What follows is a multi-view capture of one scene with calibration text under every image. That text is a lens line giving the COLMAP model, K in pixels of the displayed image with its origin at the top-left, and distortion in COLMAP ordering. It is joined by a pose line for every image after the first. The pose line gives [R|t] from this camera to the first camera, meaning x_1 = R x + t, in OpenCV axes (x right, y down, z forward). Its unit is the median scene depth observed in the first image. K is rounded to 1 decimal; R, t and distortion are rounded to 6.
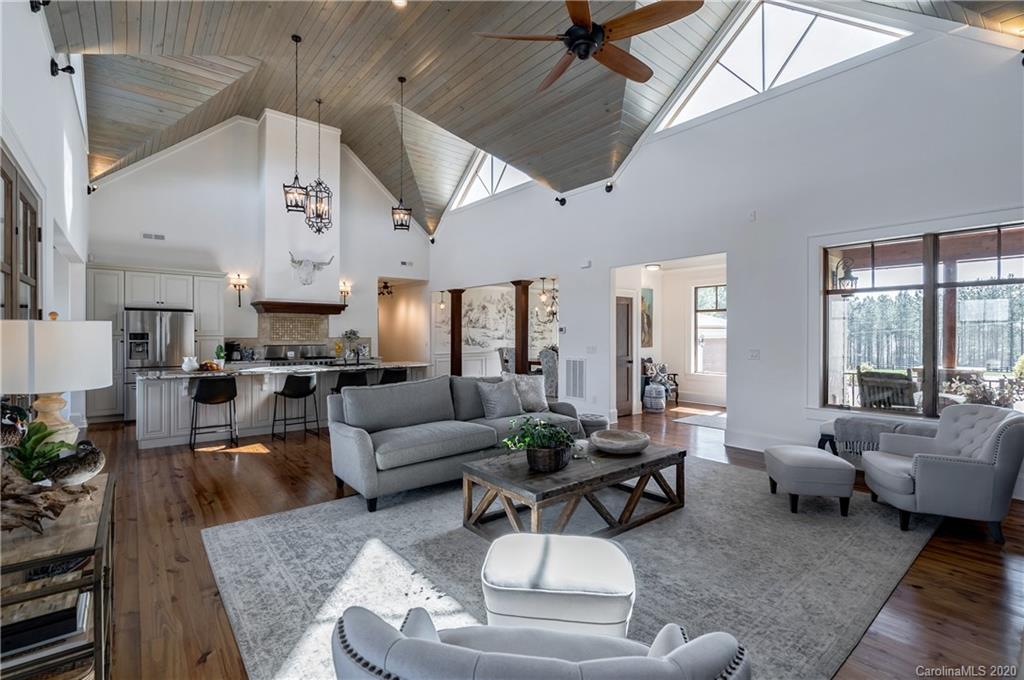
lens RADIAL K [[471.8, 0, 514.3], [0, 471.8, 335.6], [0, 0, 1]] dist [0.011798, -0.000290]
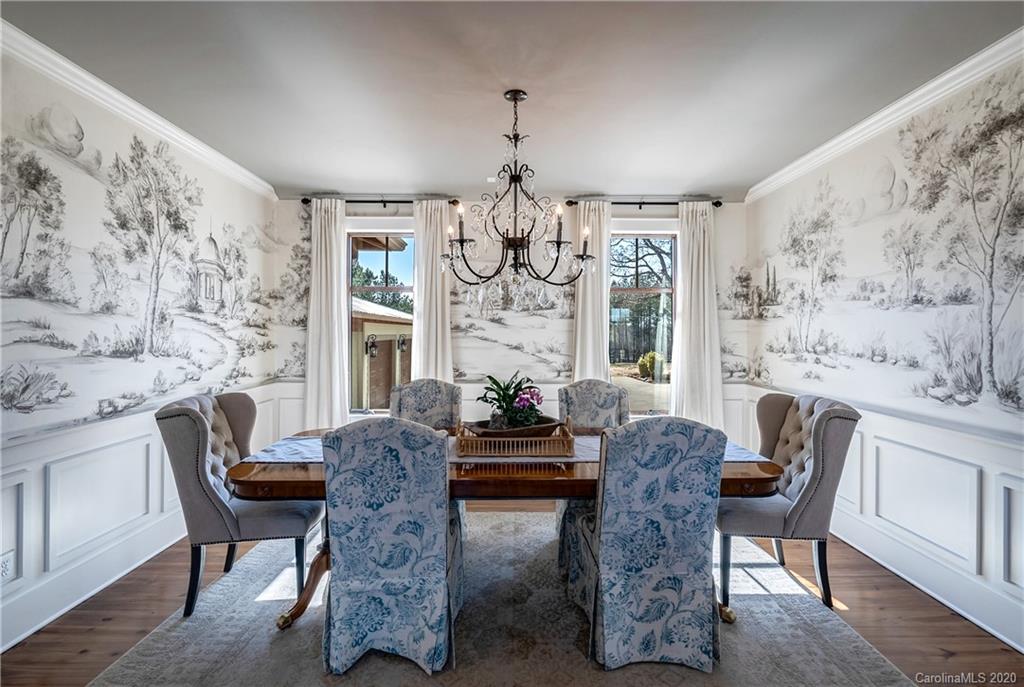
lens RADIAL K [[487.0, 0, 514.0], [0, 487.0, 336.1], [0, 0, 1]] dist [-0.001499, 0.001059]
pose [[0.636361, -0.003354, 0.771384, -0.120521], [0.001231, 0.999994, 0.003332, -0.002265], [-0.771390, -0.001171, 0.636361, 1.017248]]
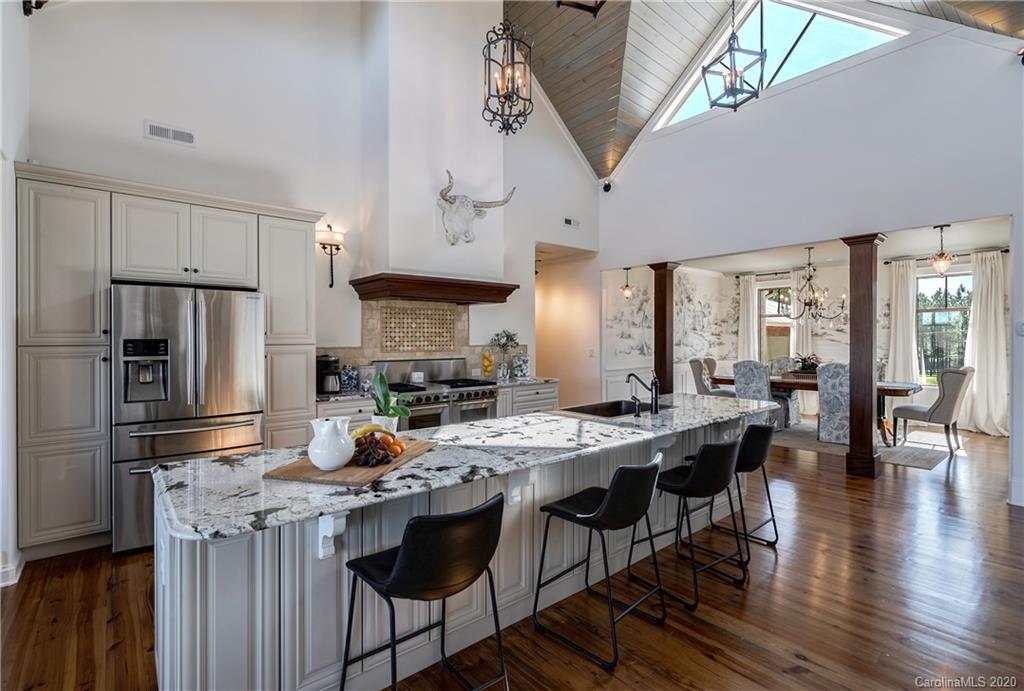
lens RADIAL K [[487.0, 0, 514.0], [0, 487.0, 338.1], [0, 0, 1]] dist [-0.001499, 0.001059]
pose [[0.999969, -0.005312, 0.005786, -0.364454], [0.005329, 0.999982, -0.002904, -0.002544], [-0.005771, 0.002935, 0.999979, 0.444571]]
